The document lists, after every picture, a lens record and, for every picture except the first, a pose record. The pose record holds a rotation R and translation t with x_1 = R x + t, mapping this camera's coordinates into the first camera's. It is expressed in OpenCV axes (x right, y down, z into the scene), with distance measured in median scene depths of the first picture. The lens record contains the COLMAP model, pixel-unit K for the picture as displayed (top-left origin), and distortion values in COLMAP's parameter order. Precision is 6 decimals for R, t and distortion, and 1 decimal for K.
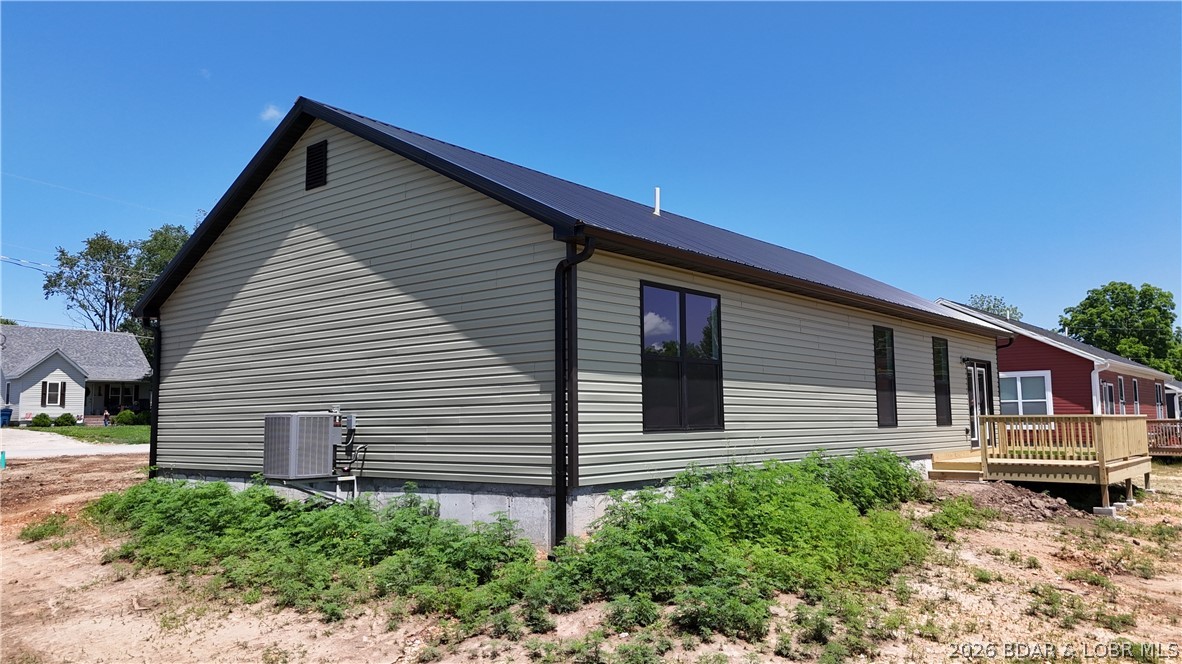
lens RADIAL K [[871.5, 0, 591.0], [0, 871.5, 332.0], [0, 0, 1]] dist [0.074341, -0.080822]
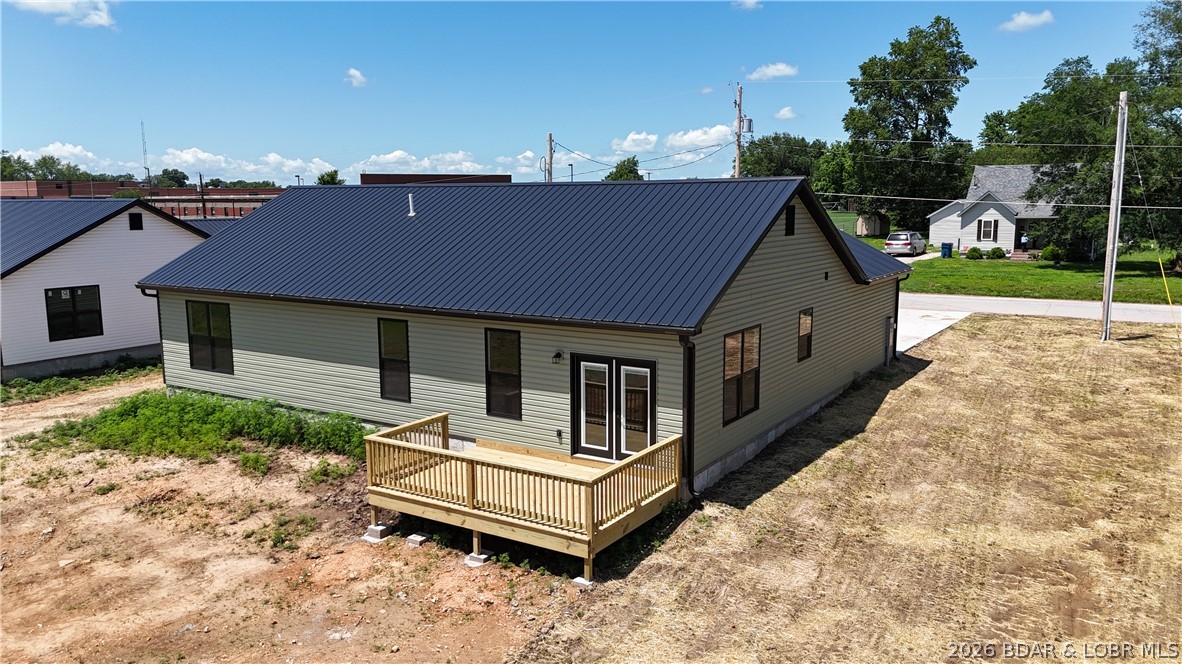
lens RADIAL K [[871.5, 0, 591.0], [0, 871.5, 332.0], [0, 0, 1]] dist [0.074341, -0.080822]
pose [[0.124427, 0.156094, -0.979874, 1.575118], [0.106122, 0.979790, 0.169556, -0.165428], [0.986537, -0.125083, 0.105347, 1.173521]]
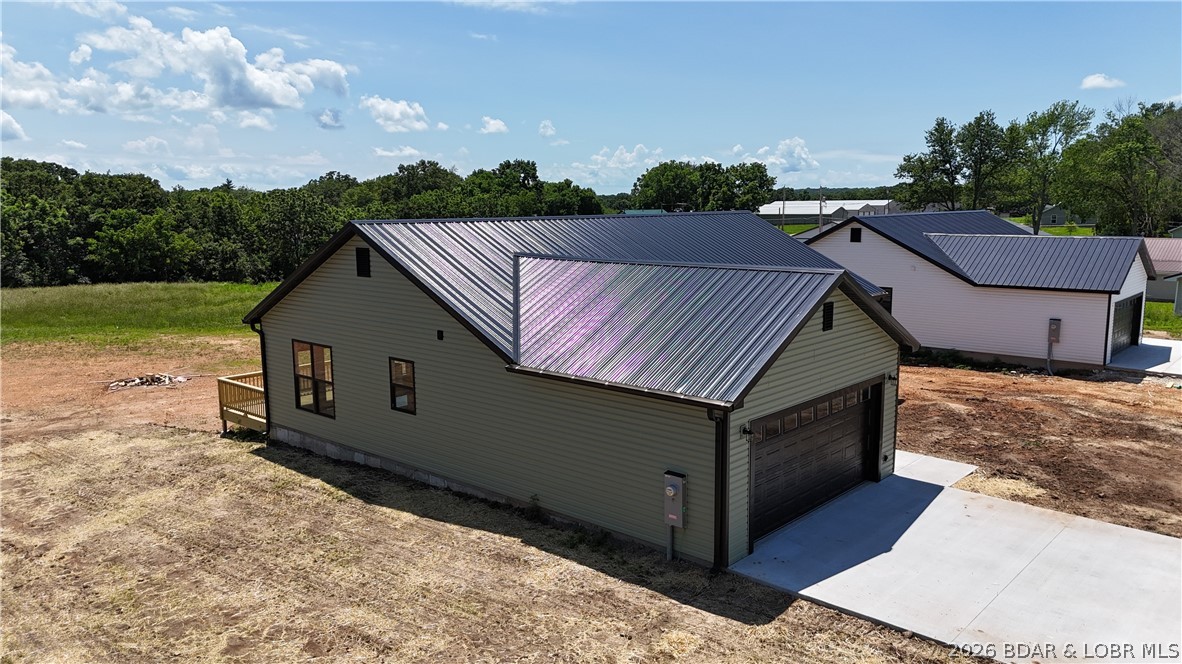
lens RADIAL K [[871.5, 0, 591.0], [0, 871.5, 332.0], [0, 0, 1]] dist [0.074341, -0.080822]
pose [[-0.999184, 0.011686, 0.038674, 0.018930], [0.013509, 0.998793, 0.047228, -0.036141], [-0.038076, 0.047712, -0.998135, 2.844994]]
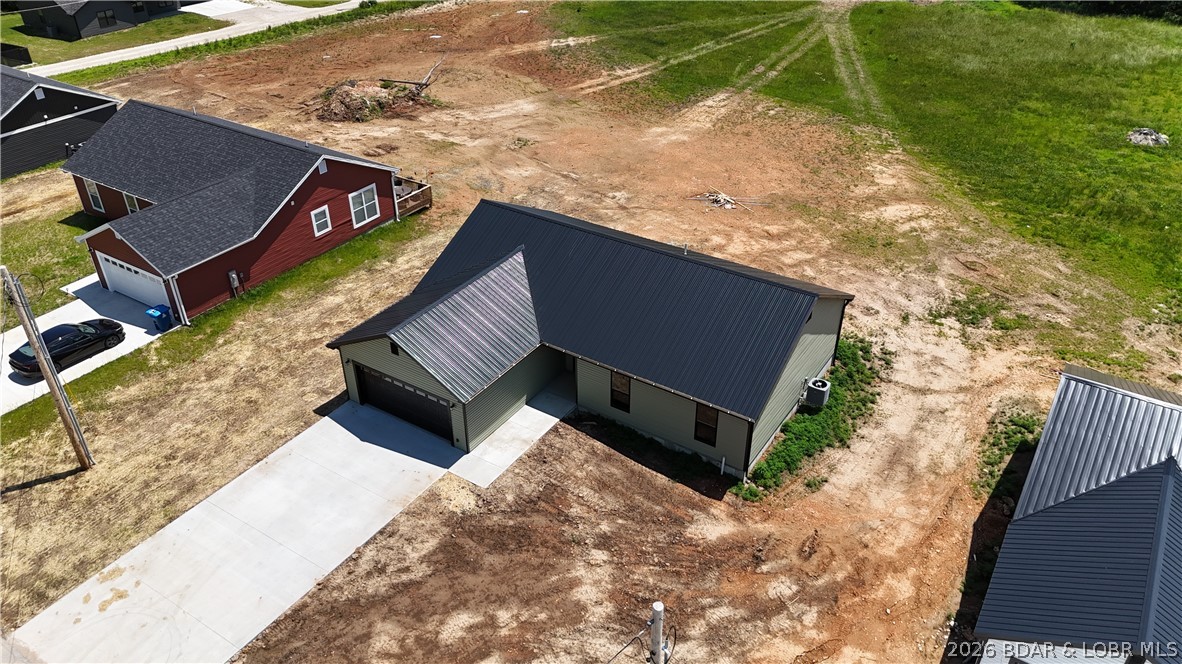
lens RADIAL K [[871.5, 0, 591.0], [0, 871.5, 332.0], [0, 0, 1]] dist [0.074341, -0.080822]
pose [[-0.116584, -0.528140, 0.841116, -2.037441], [-0.097856, 0.848879, 0.519451, -1.189105], [-0.988348, -0.021749, -0.150647, 1.676048]]
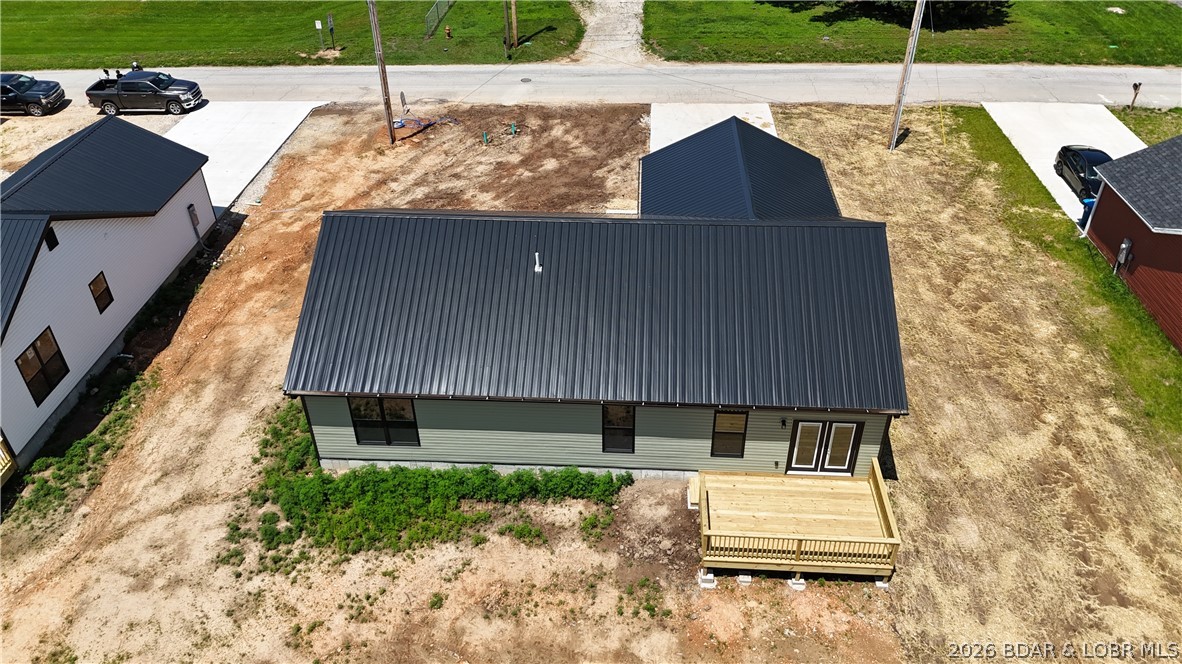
lens RADIAL K [[871.5, 0, 591.0], [0, 871.5, 332.0], [0, 0, 1]] dist [0.074341, -0.080822]
pose [[0.593121, 0.472865, -0.651619, 1.234721], [0.085321, 0.767876, 0.634892, -1.059461], [0.800580, -0.432164, 0.415097, 0.421020]]
